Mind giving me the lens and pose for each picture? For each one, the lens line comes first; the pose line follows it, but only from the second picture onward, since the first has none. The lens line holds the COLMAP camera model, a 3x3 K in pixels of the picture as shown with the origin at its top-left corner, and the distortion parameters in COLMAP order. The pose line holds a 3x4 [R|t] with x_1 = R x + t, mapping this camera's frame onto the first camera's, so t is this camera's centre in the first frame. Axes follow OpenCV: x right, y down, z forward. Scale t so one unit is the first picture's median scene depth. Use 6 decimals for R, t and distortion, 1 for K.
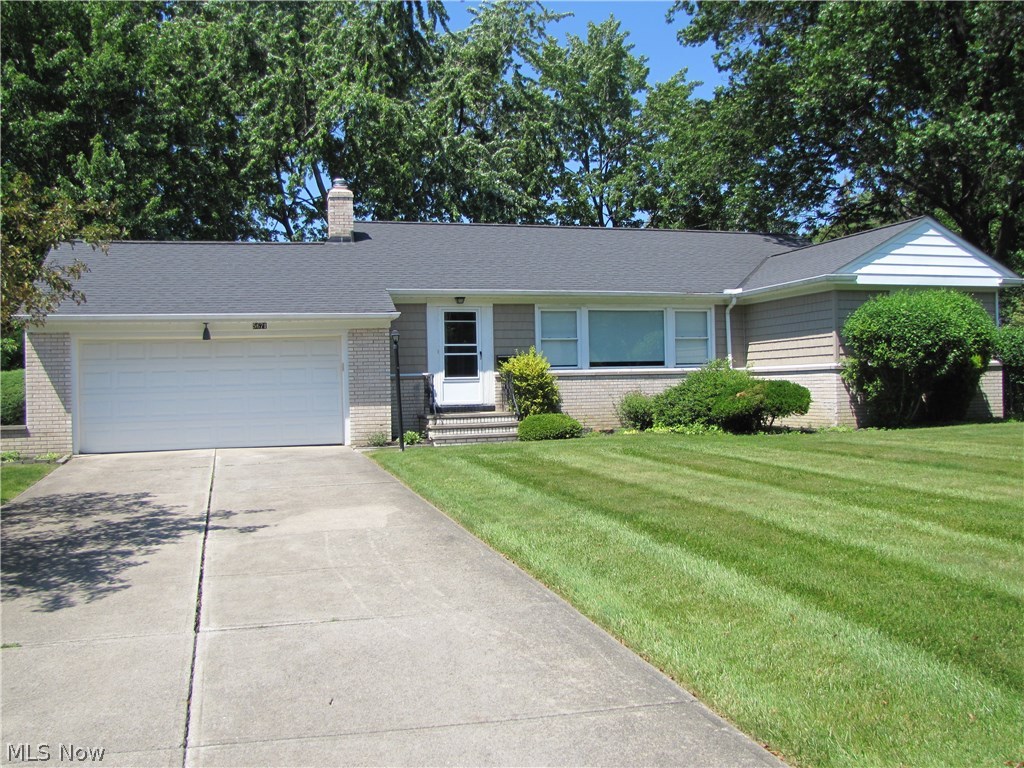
lens RADIAL K [[989.5, 0, 509.5], [0, 989.5, 377.9], [0, 0, 1]] dist [-0.018921, 0.000000]
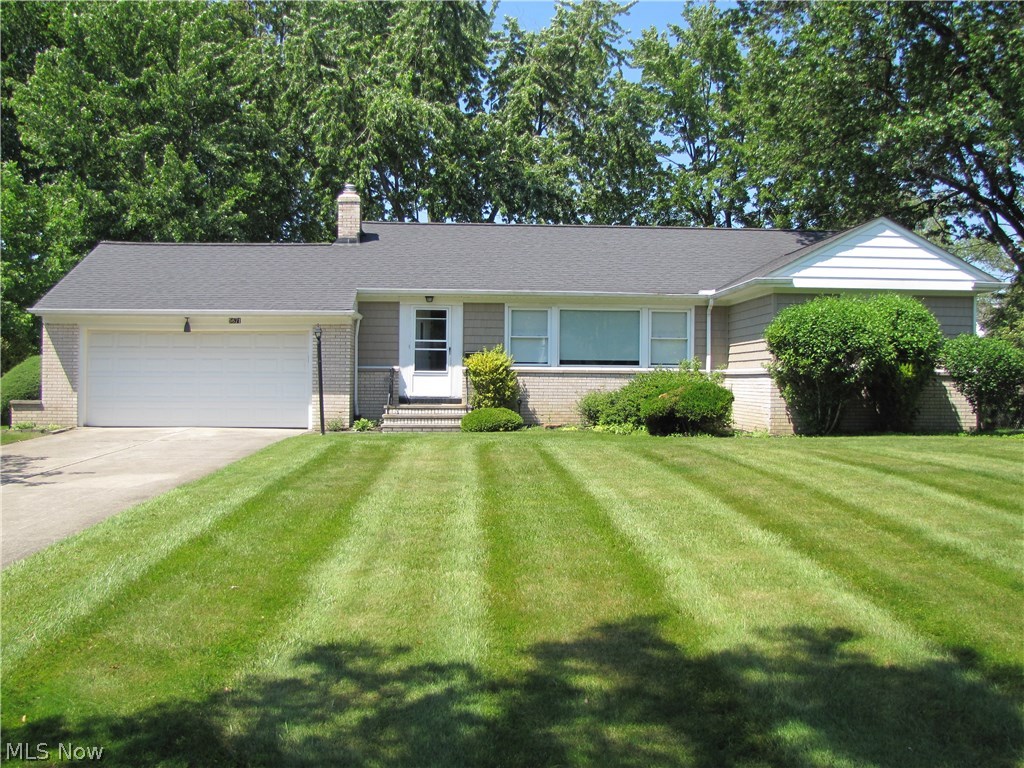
lens RADIAL K [[1043.5, 0, 514.4], [0, 1043.5, 388.8], [0, 0, 1]] dist [-0.010164, 0.000000]
pose [[0.965606, 0.033422, -0.257853, 0.331263], [-0.028502, 0.999334, 0.022797, -0.009767], [0.258443, -0.014664, 0.965915, -0.065930]]
